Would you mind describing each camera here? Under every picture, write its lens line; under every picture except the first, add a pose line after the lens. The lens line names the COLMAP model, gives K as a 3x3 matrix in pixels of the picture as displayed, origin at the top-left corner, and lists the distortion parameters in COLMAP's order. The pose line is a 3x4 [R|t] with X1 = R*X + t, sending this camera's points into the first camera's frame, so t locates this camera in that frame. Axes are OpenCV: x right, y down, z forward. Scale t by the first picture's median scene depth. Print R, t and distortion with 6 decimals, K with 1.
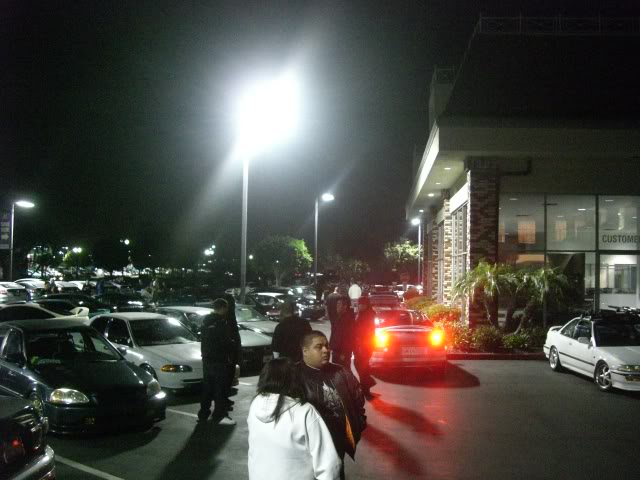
lens RADIAL K [[714.1, 0, 320.0], [0, 714.1, 240.0], [0, 0, 1]] dist [-0.255295, 0.386335]
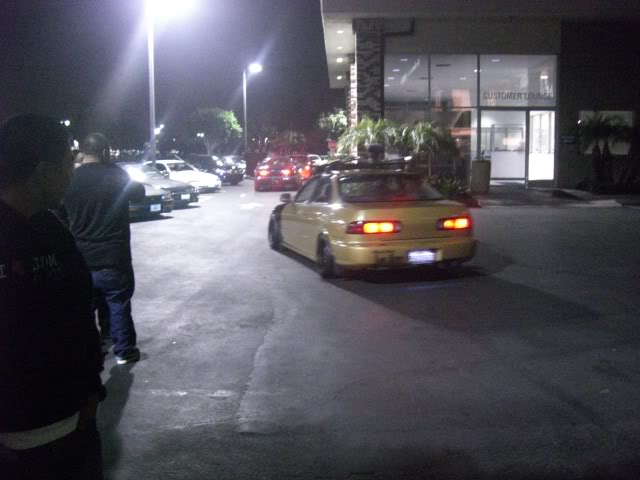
lens RADIAL K [[714.1, 0, 320.0], [0, 714.1, 240.0], [0, 0, 1]] dist [-0.255295, 0.386335]
pose [[0.997788, -0.033242, 0.057571, 0.064022], [0.022900, 0.984871, 0.171772, 0.018828], [-0.062410, -0.170073, 0.983453, -0.053450]]
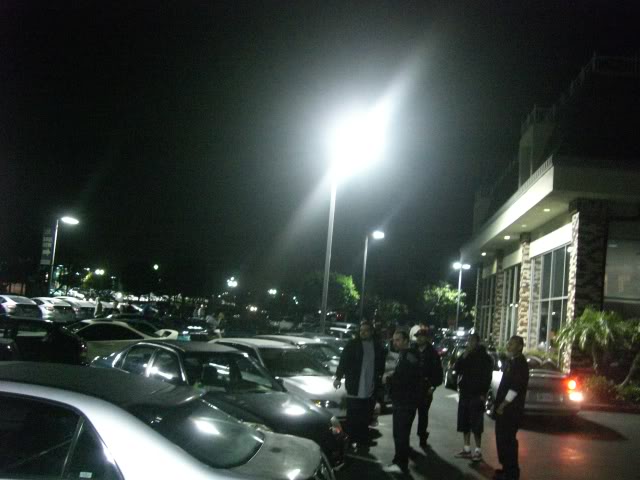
lens RADIAL K [[714.1, 0, 320.0], [0, 714.1, 240.0], [0, 0, 1]] dist [-0.255295, 0.386335]
pose [[0.997682, 0.065149, -0.019645, -0.086168], [-0.066127, 0.996343, -0.054105, 0.009535], [0.016049, 0.055279, 0.998342, 0.034060]]
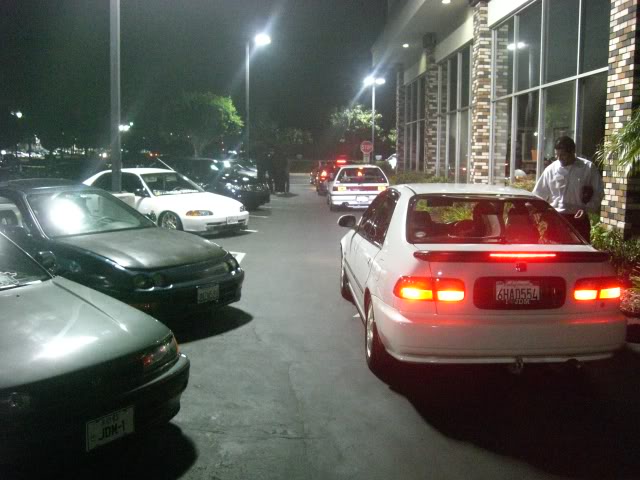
lens RADIAL K [[714.1, 0, 320.0], [0, 714.1, 240.0], [0, 0, 1]] dist [-0.255295, 0.386335]
pose [[0.994537, -0.017907, 0.102842, -0.014987], [0.000321, 0.985697, 0.168529, 0.038877], [-0.104389, -0.167576, 0.980317, 0.428543]]
